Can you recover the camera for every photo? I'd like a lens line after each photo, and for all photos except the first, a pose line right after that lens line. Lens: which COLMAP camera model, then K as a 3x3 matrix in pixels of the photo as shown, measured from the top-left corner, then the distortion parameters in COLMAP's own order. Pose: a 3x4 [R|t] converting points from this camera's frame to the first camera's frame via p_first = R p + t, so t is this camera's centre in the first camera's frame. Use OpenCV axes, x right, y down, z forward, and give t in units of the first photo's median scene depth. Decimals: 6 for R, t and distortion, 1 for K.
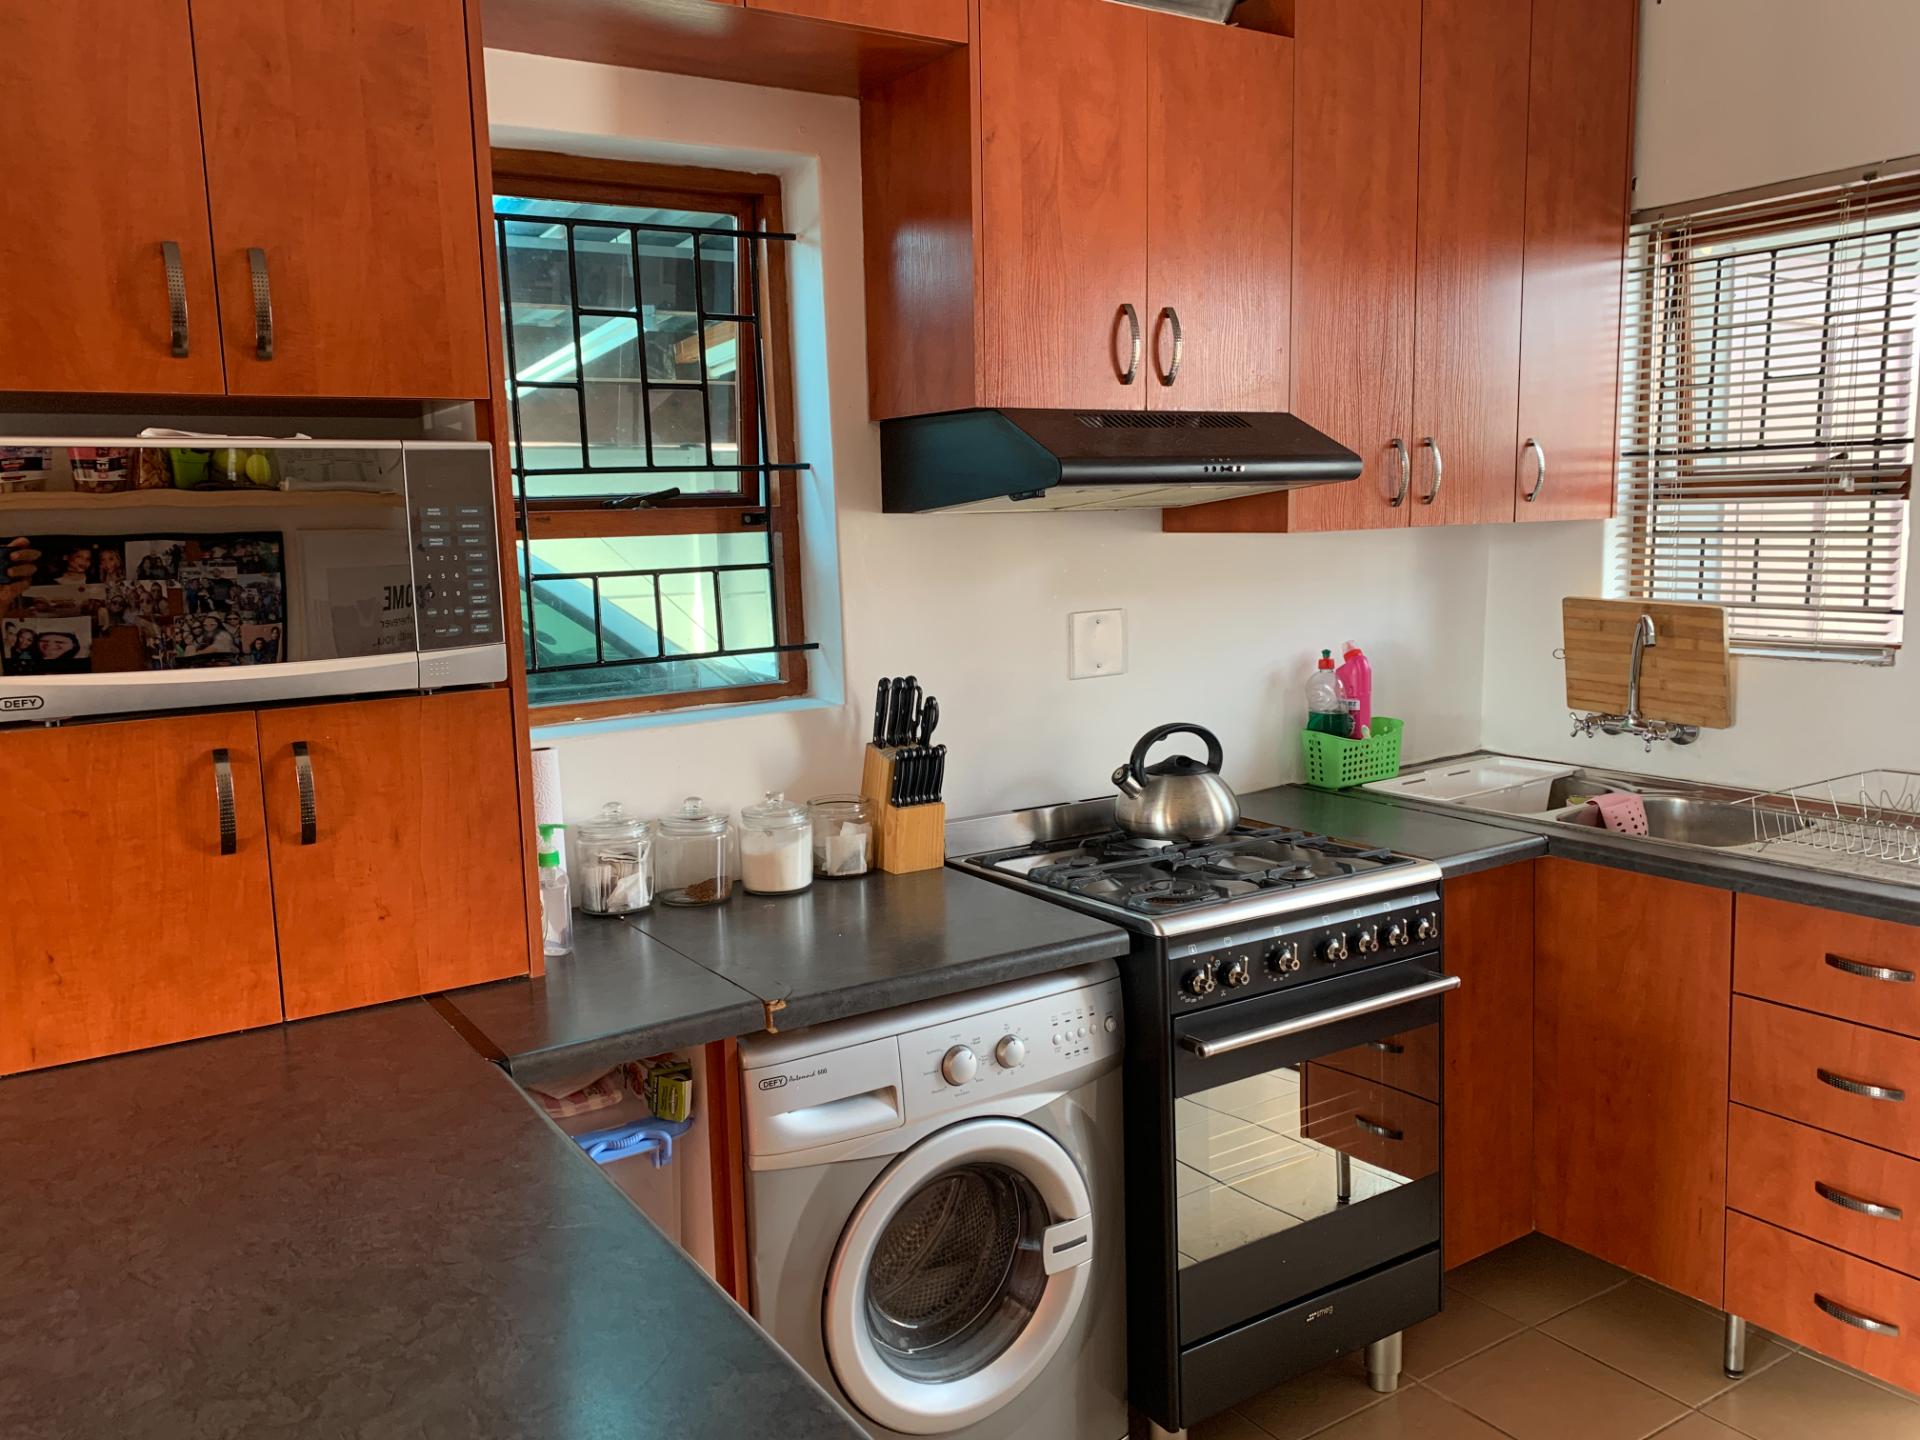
lens RADIAL K [[1472.6, 0, 917.7], [0, 1472.6, 734.7], [0, 0, 1]] dist [0.006687, -0.030692]
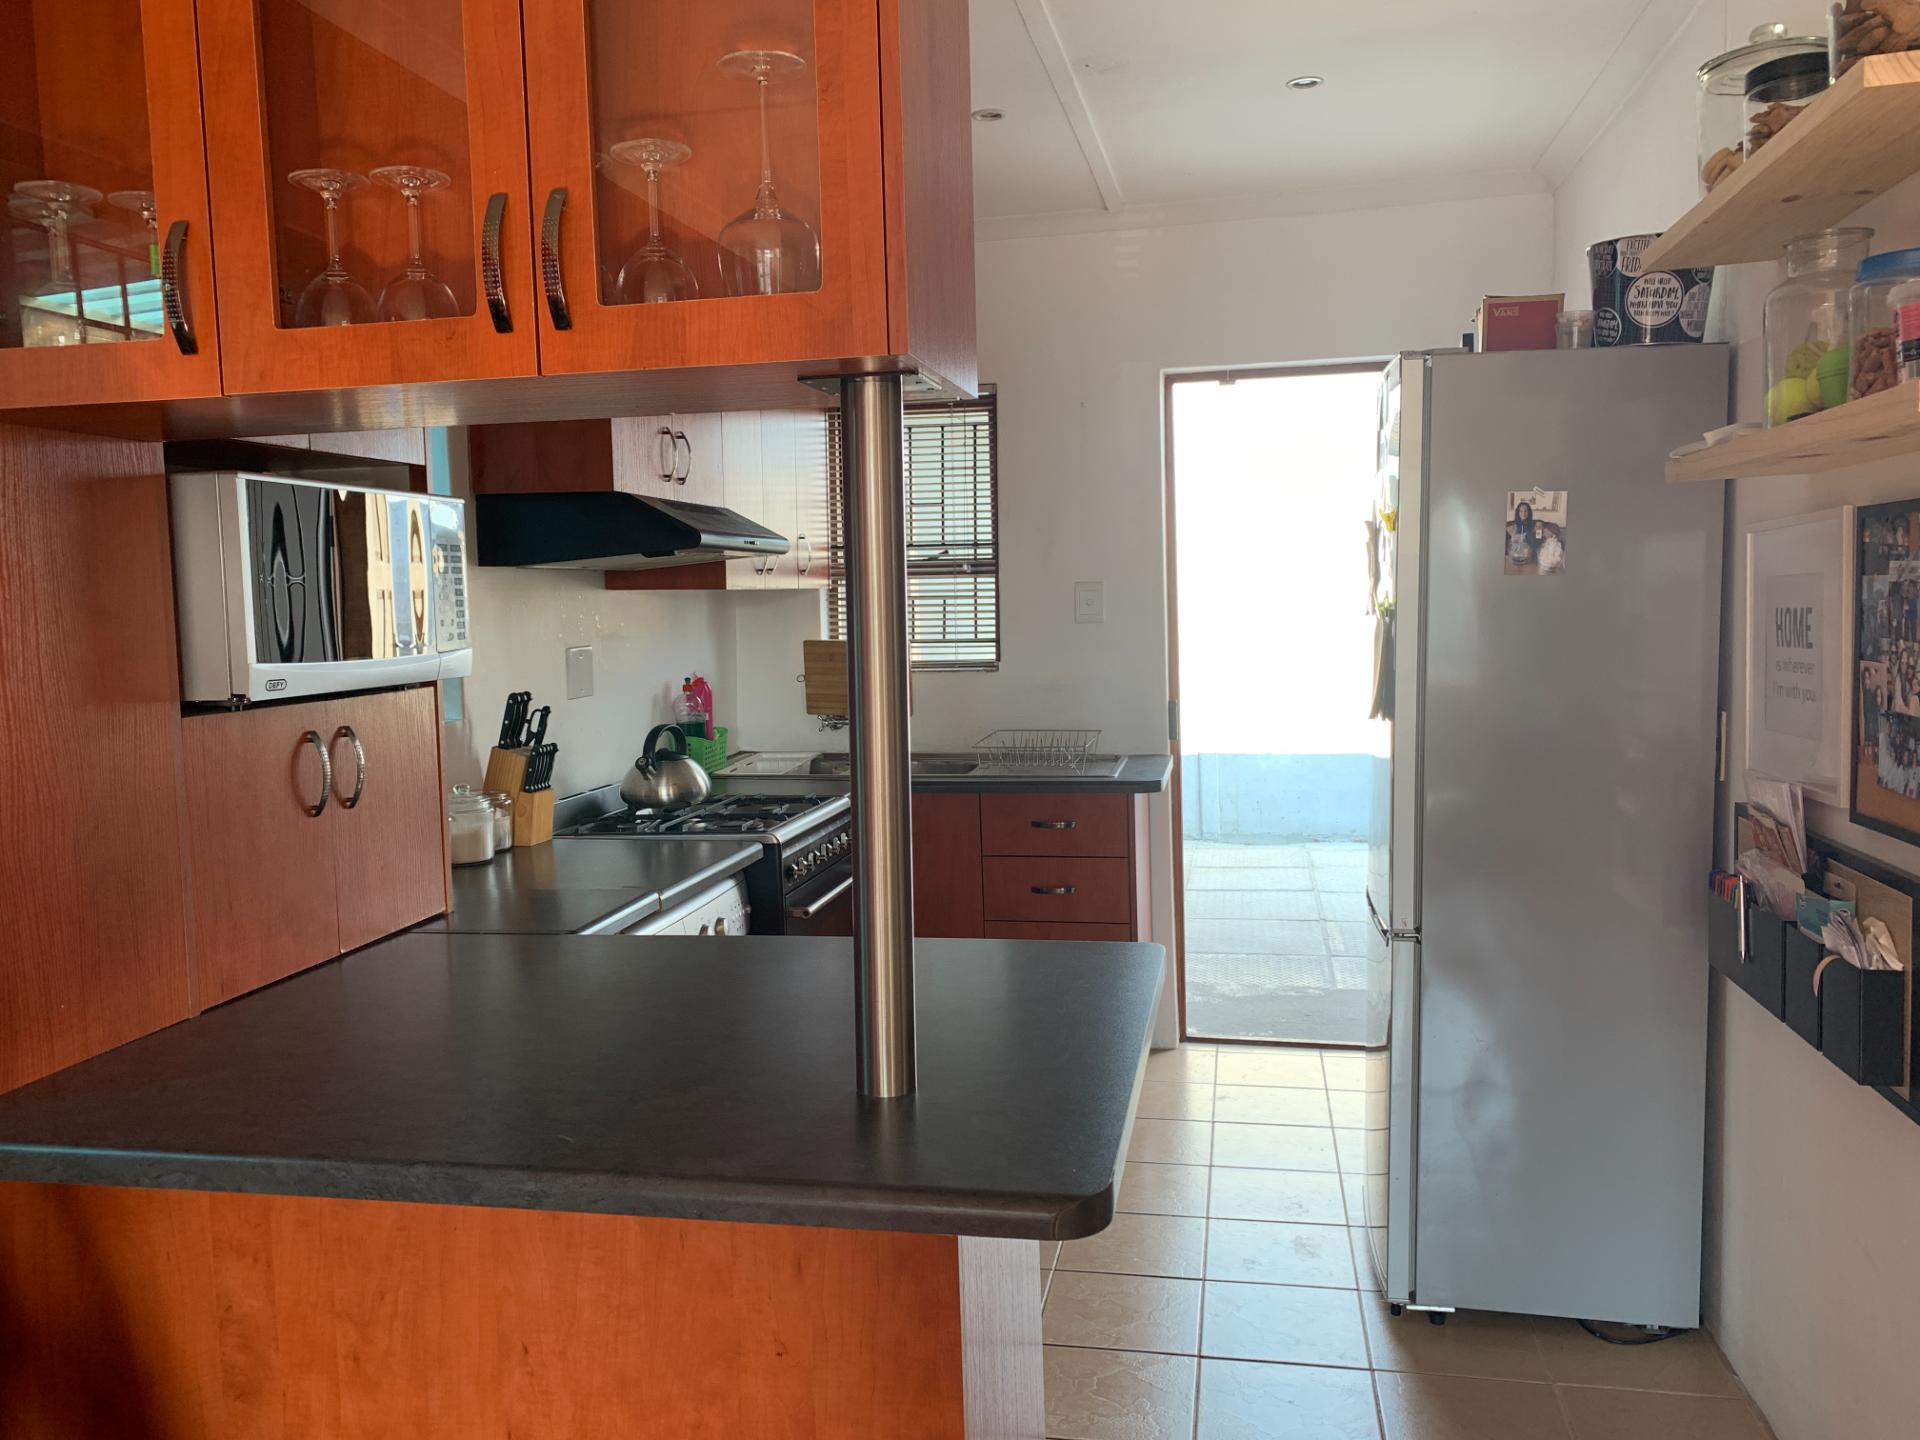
lens RADIAL K [[1470.0, 0, 962.6], [0, 1470.0, 726.3], [0, 0, 1]] dist [0.114913, -0.204333]
pose [[0.680011, -0.051587, 0.731385, -0.650148], [0.105369, 0.994043, -0.027854, 0.062636], [-0.725591, 0.096006, 0.681396, -0.156689]]
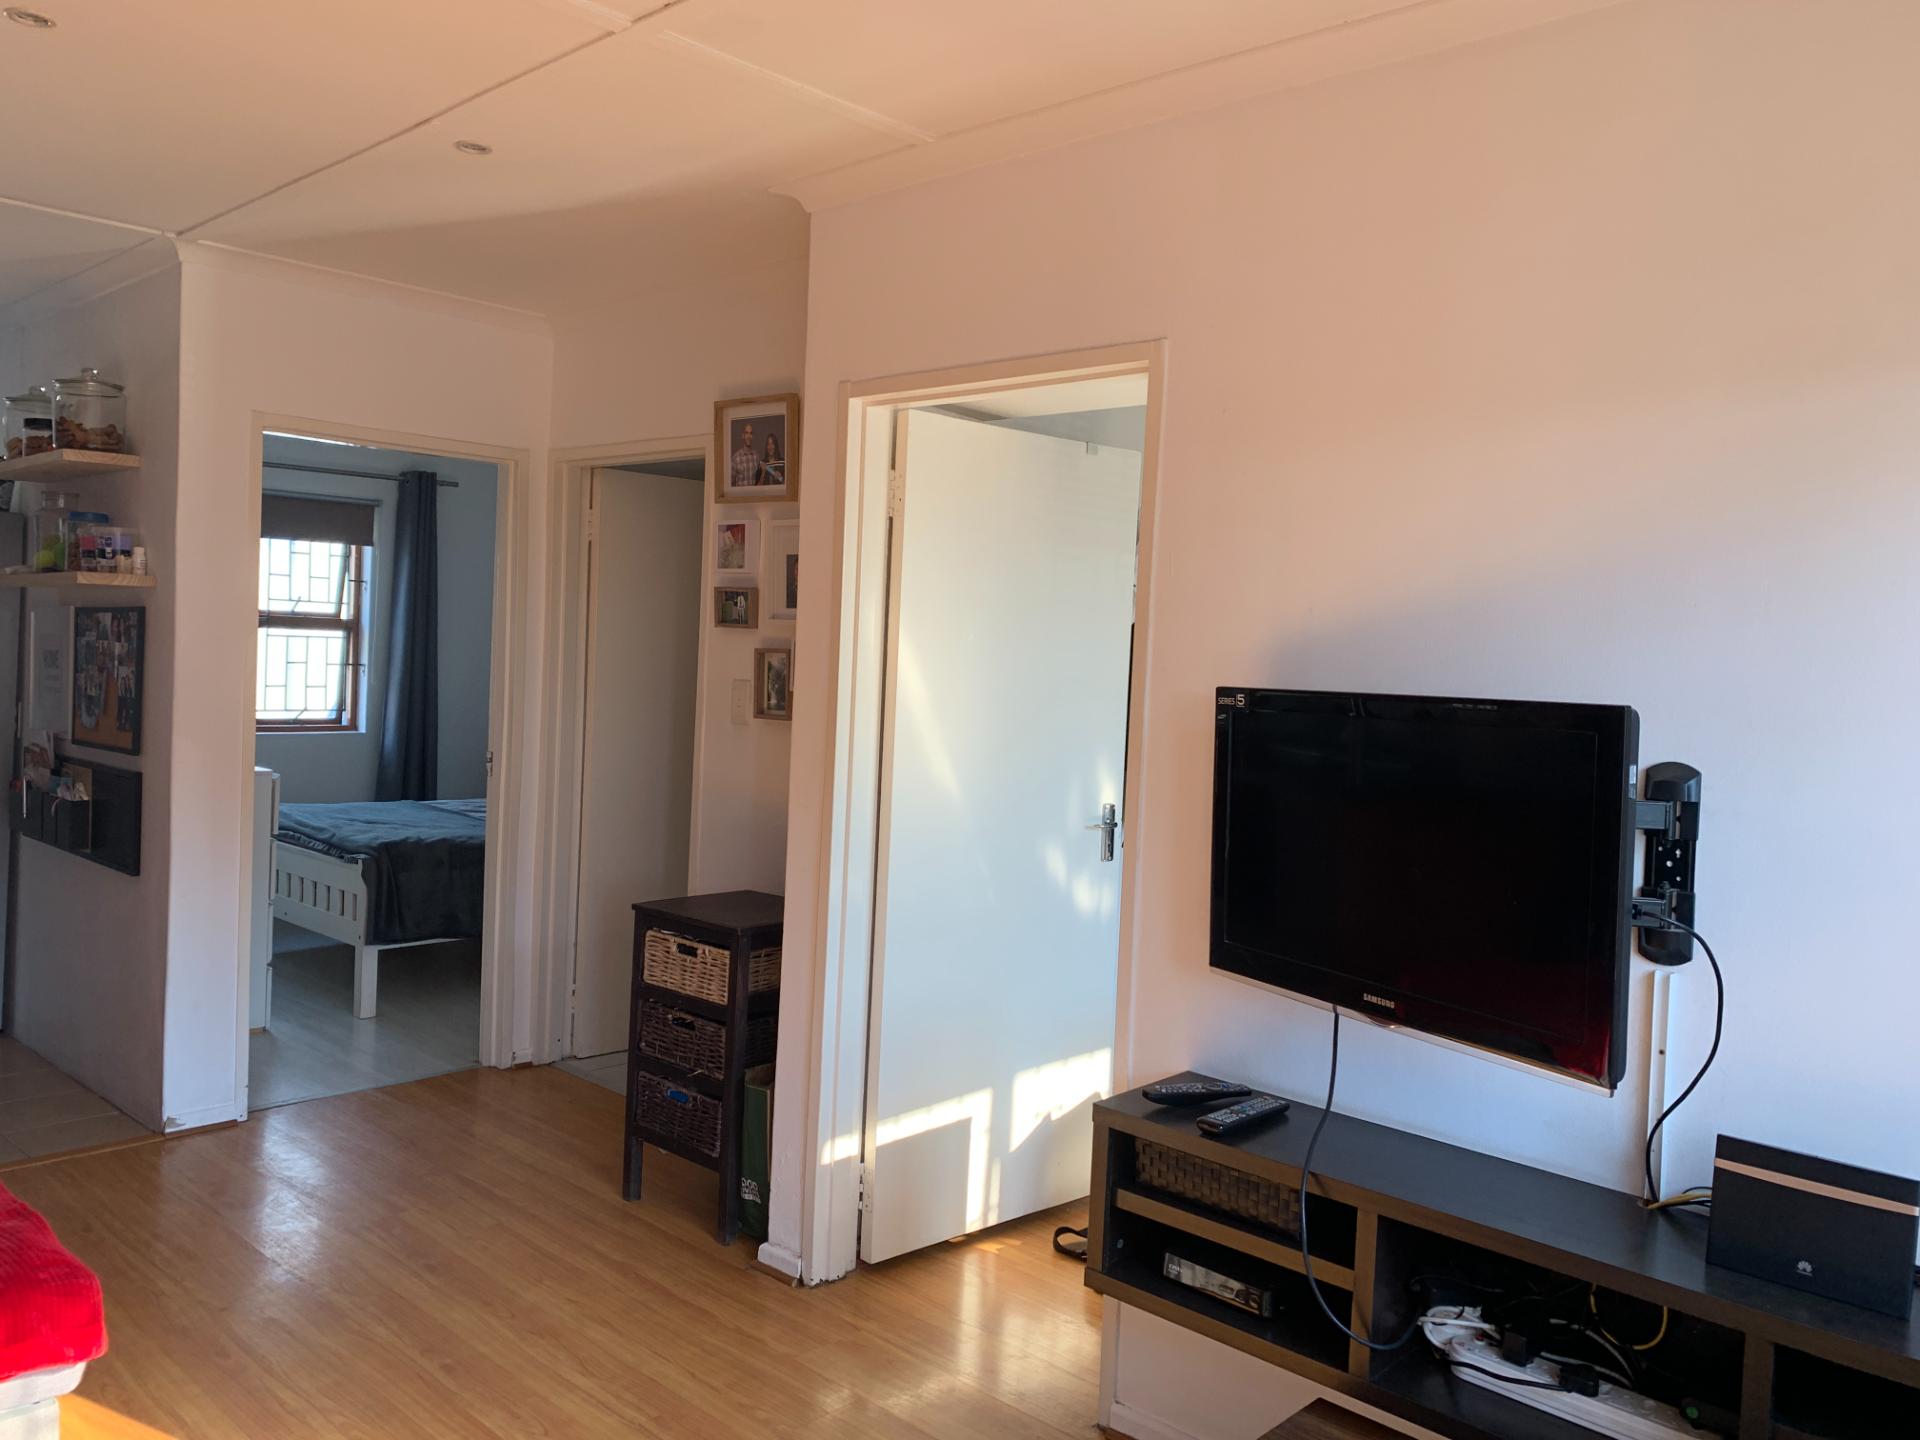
lens RADIAL K [[1469.9, 0, 941.2], [0, 1469.9, 707.1], [0, 0, 1]] dist [0.018938, -0.013858]
pose [[-0.248969, -0.012322, 0.968433, -1.730280], [0.096416, 0.994637, 0.037442, 0.129103], [-0.963700, 0.102694, -0.246446, -0.526301]]
